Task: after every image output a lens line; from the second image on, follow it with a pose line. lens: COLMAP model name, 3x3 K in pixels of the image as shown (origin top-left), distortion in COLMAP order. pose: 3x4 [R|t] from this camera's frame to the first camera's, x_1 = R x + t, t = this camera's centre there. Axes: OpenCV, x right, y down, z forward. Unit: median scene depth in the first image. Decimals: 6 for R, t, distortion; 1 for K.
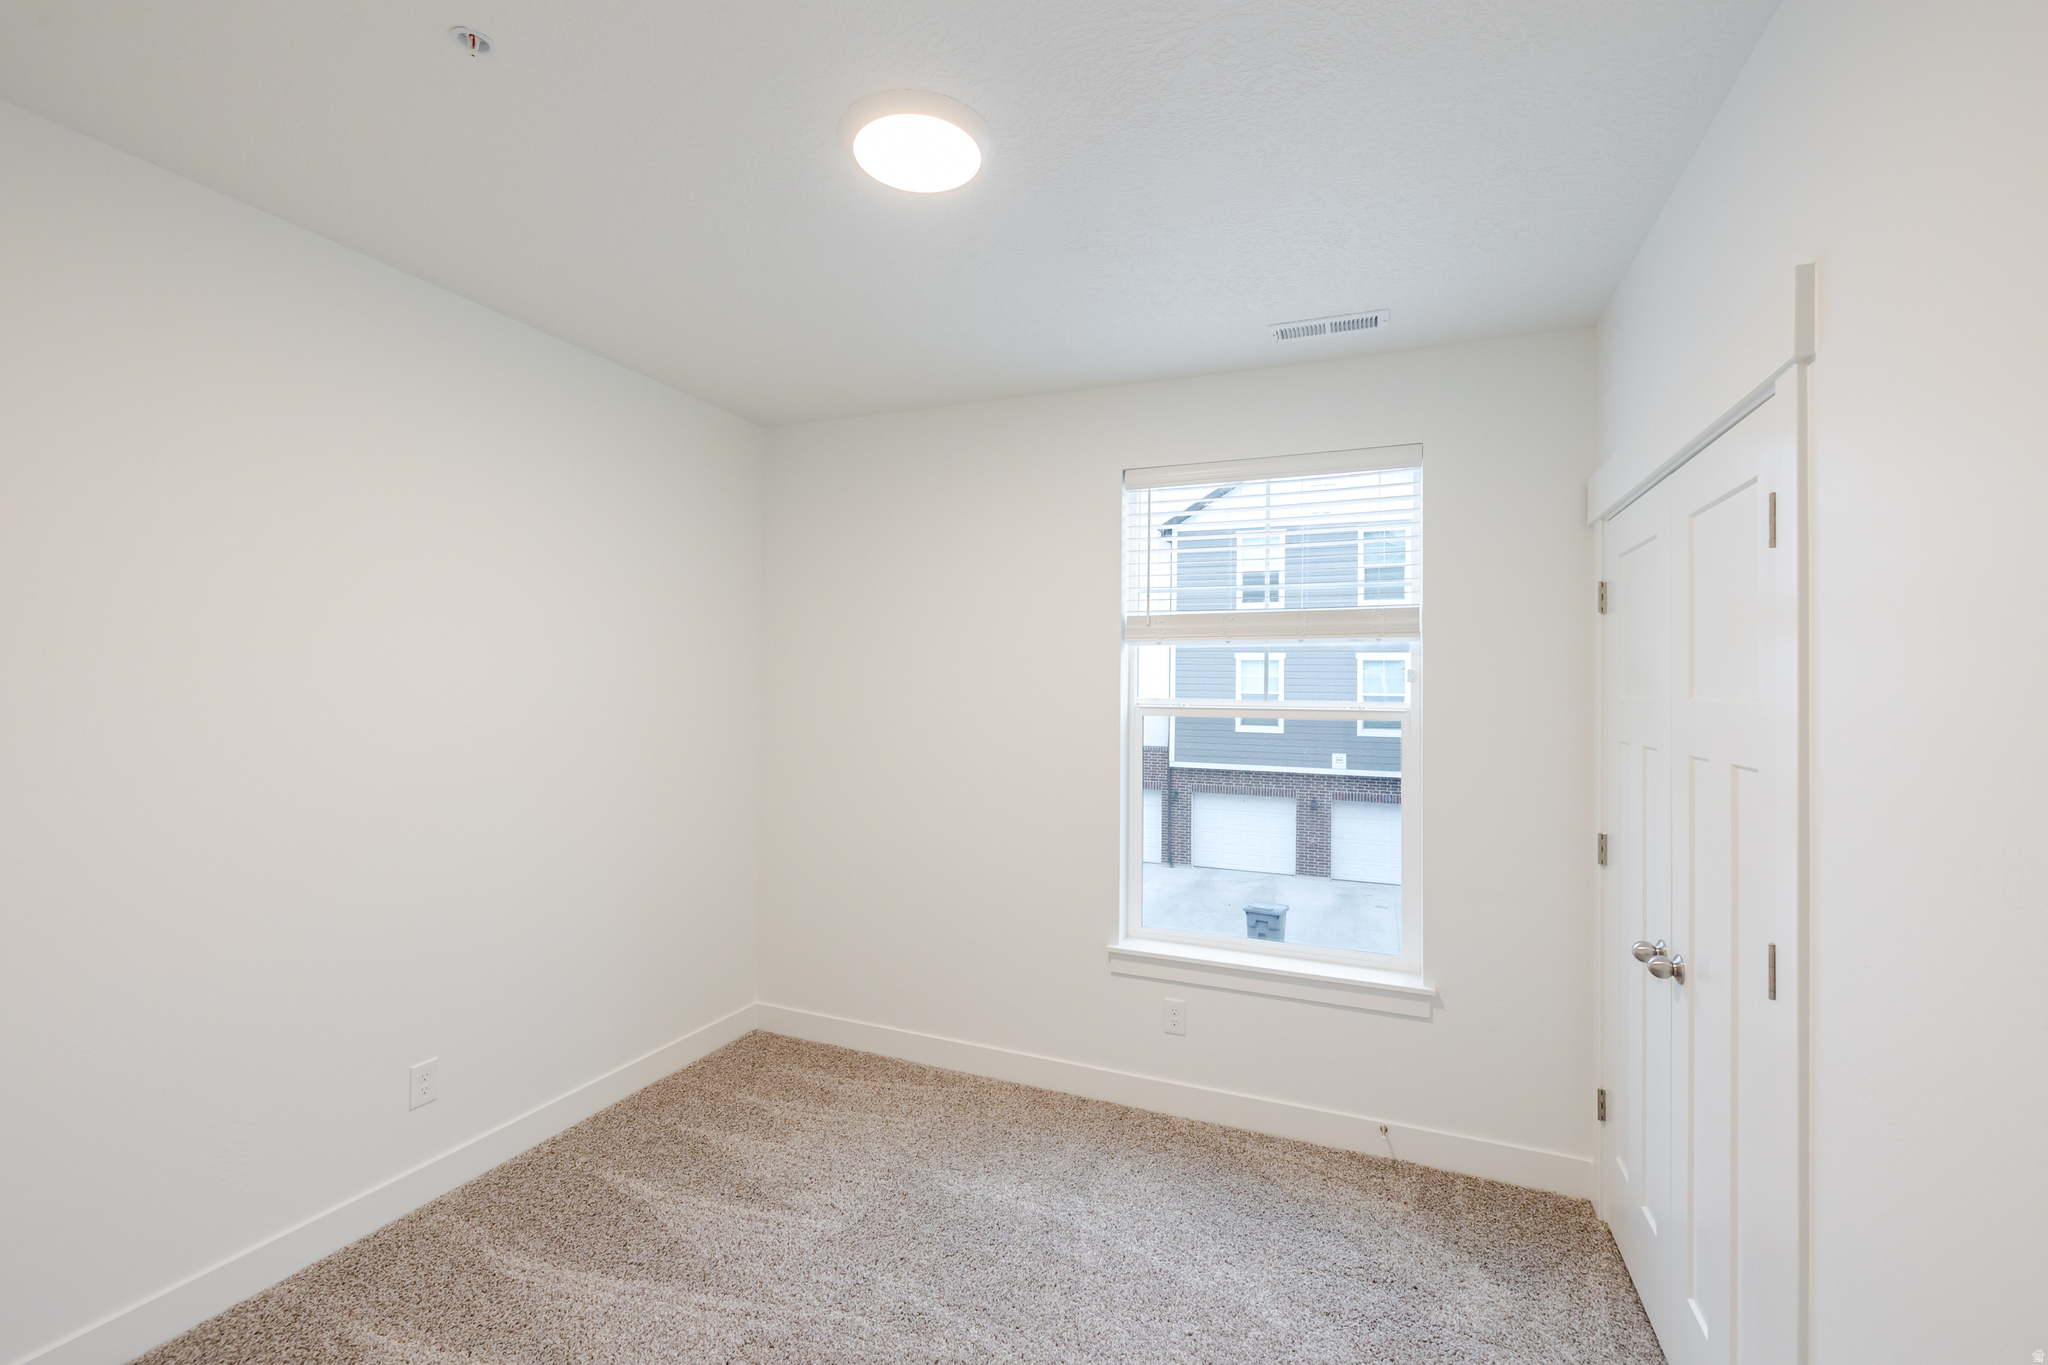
lens RADIAL K [[890.6, 0, 1032.2], [0, 890.6, 683.2], [0, 0, 1]] dist [0.002883, -0.000011]
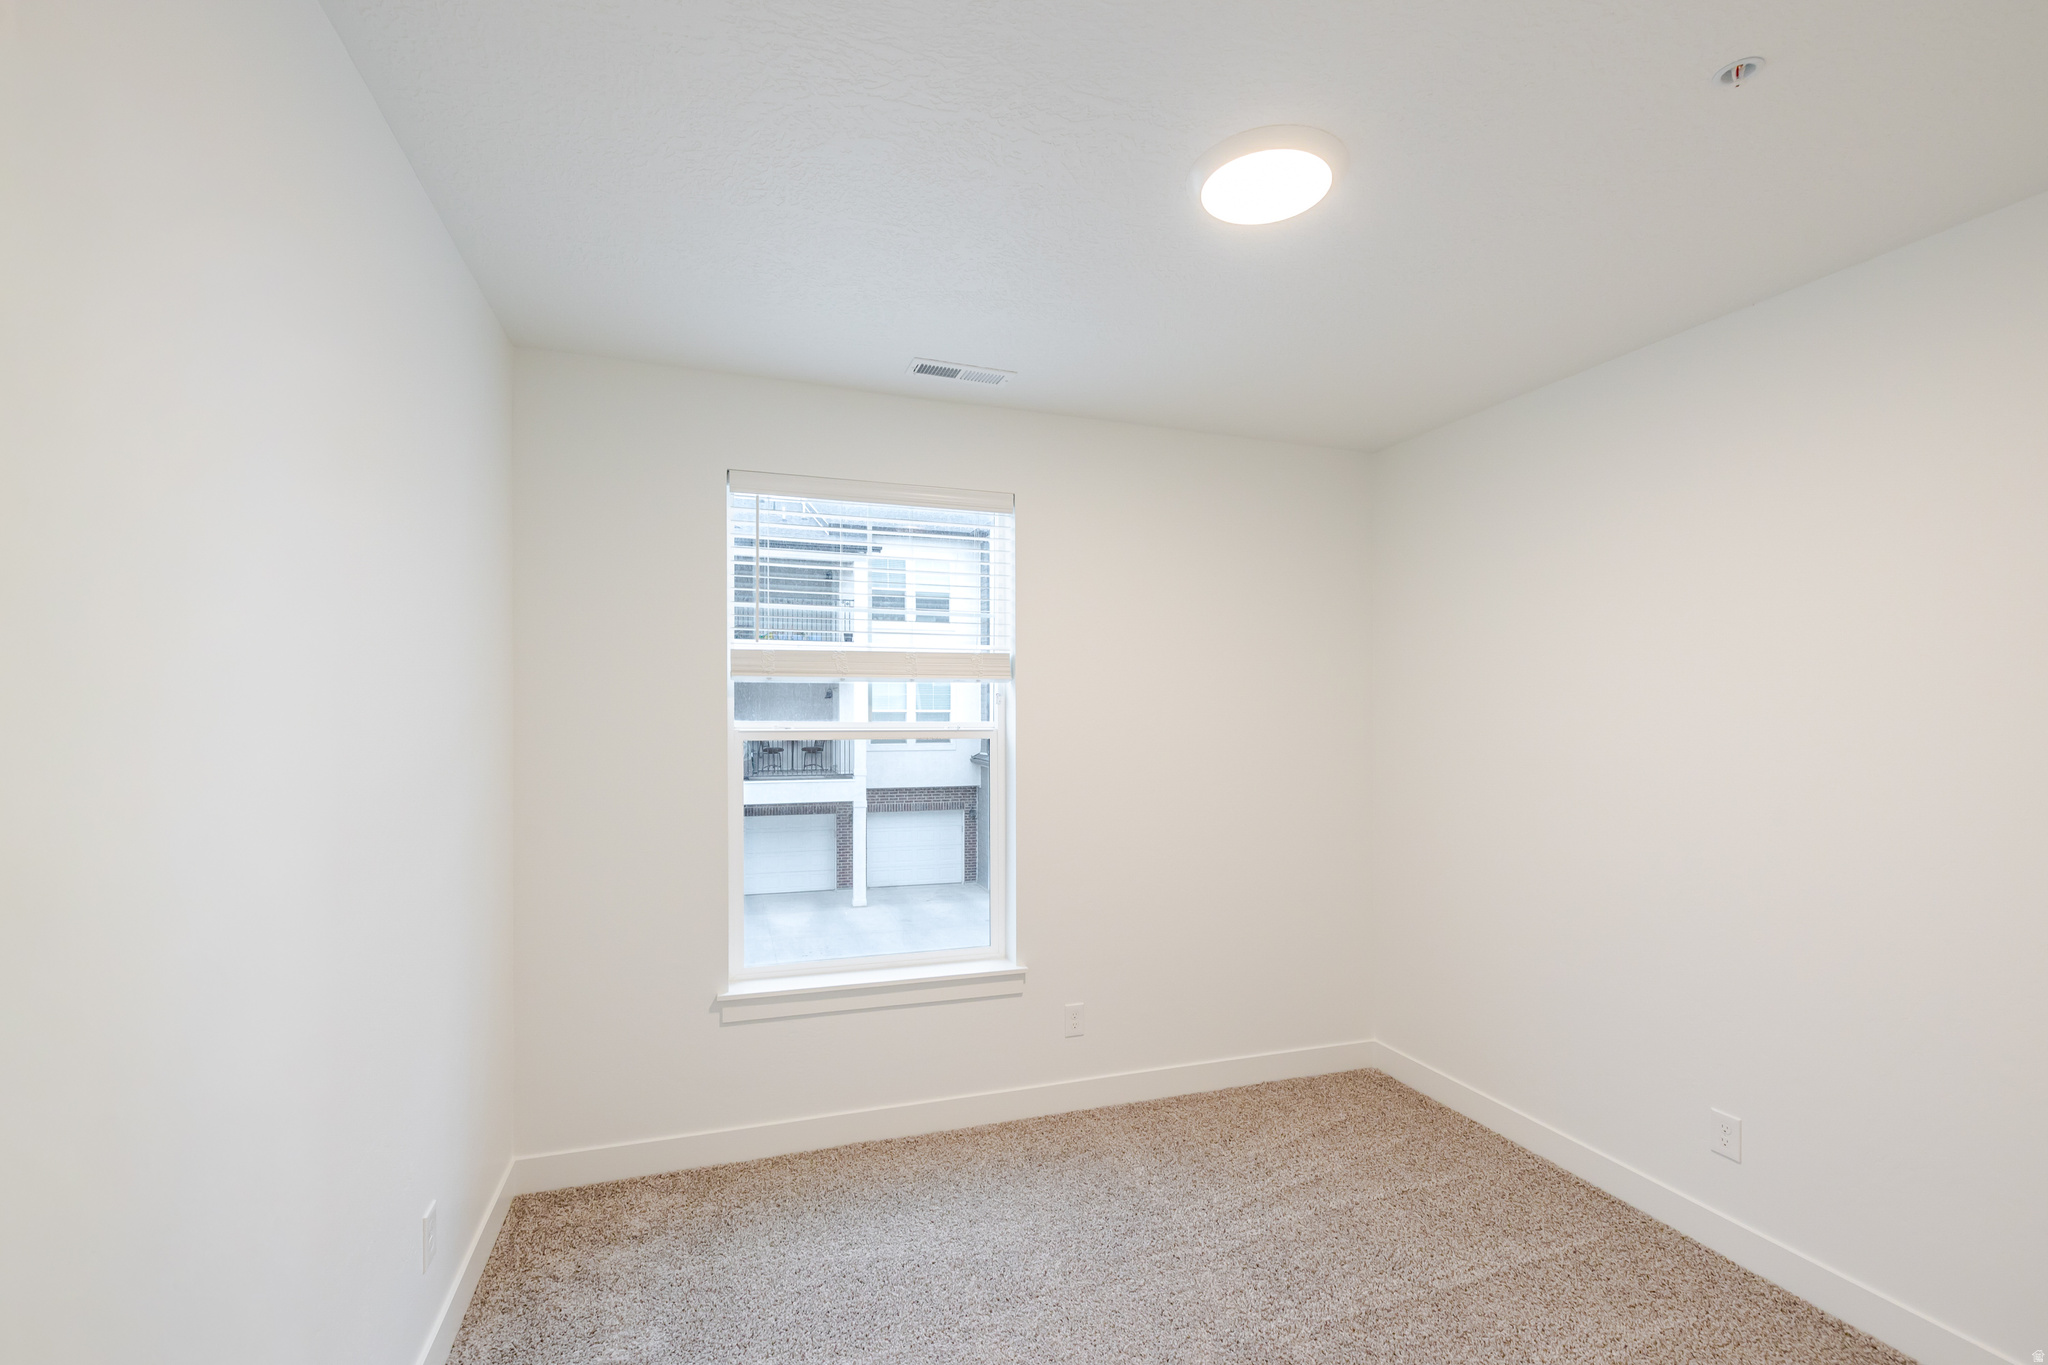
lens RADIAL K [[890.6, 0, 1027.7], [0, 890.6, 701.8], [0, 0, 1]] dist [0.002883, -0.000011]
pose [[0.744293, 0.000960, 0.667853, -0.377866], [-0.001337, 0.999999, 0.000053, -0.001488], [-0.667852, -0.000933, 0.744293, 0.162154]]
